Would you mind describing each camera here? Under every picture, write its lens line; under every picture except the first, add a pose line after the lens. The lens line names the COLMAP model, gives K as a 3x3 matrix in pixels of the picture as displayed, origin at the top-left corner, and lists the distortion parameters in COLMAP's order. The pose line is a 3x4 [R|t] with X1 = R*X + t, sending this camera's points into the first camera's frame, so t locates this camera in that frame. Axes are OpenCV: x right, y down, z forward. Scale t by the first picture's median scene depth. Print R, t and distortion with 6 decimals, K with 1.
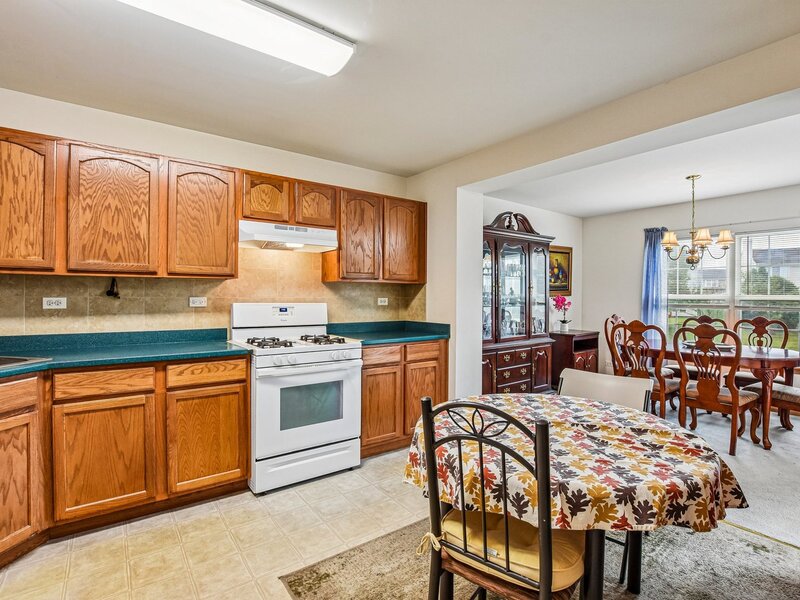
lens RADIAL K [[399.9, 0, 400.4], [0, 399.9, 294.1], [0, 0, 1]] dist [-0.030889, 0.000386]
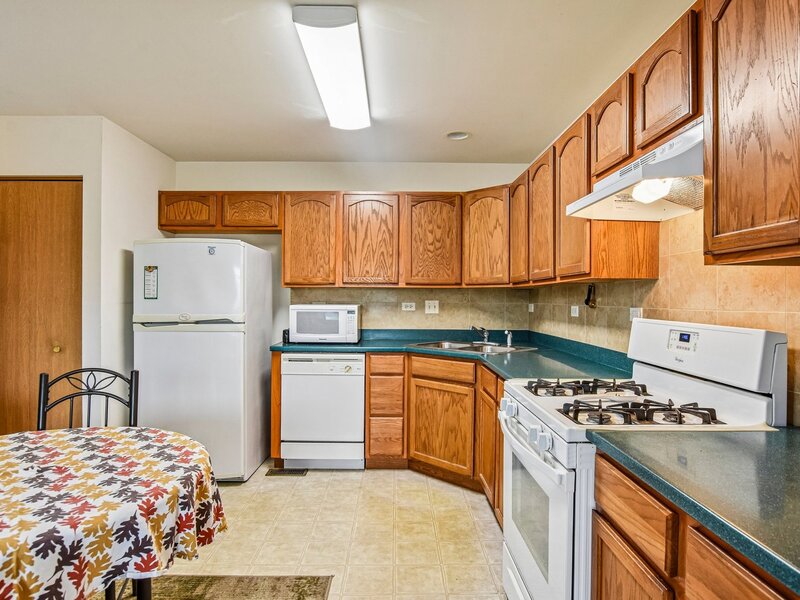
lens RADIAL K [[482.3, 0, 400.0], [0, 482.3, 300.0], [0, 0, 1]] dist [-0.024573, -0.000578]
pose [[-0.588880, -0.007563, -0.808185, 0.394969], [-0.007327, 0.999965, -0.004019, 0.001070], [0.808188, 0.003555, -0.588914, 1.222562]]
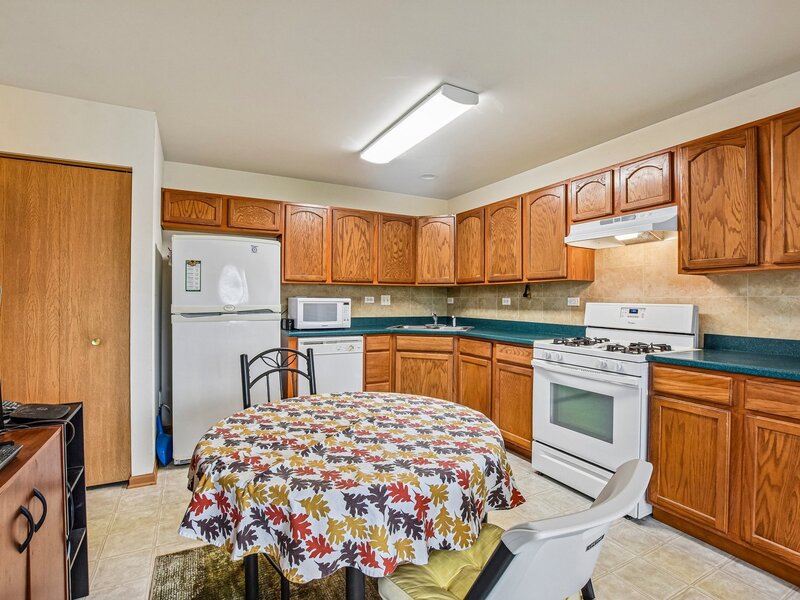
lens RADIAL K [[399.9, 0, 400.4], [0, 399.9, 294.1], [0, 0, 1]] dist [-0.030889, 0.000386]
pose [[-0.152953, -0.020257, -0.988026, 0.751154], [-0.004290, 0.999794, -0.019834, 0.024480], [0.988224, 0.001205, -0.153009, 0.720553]]
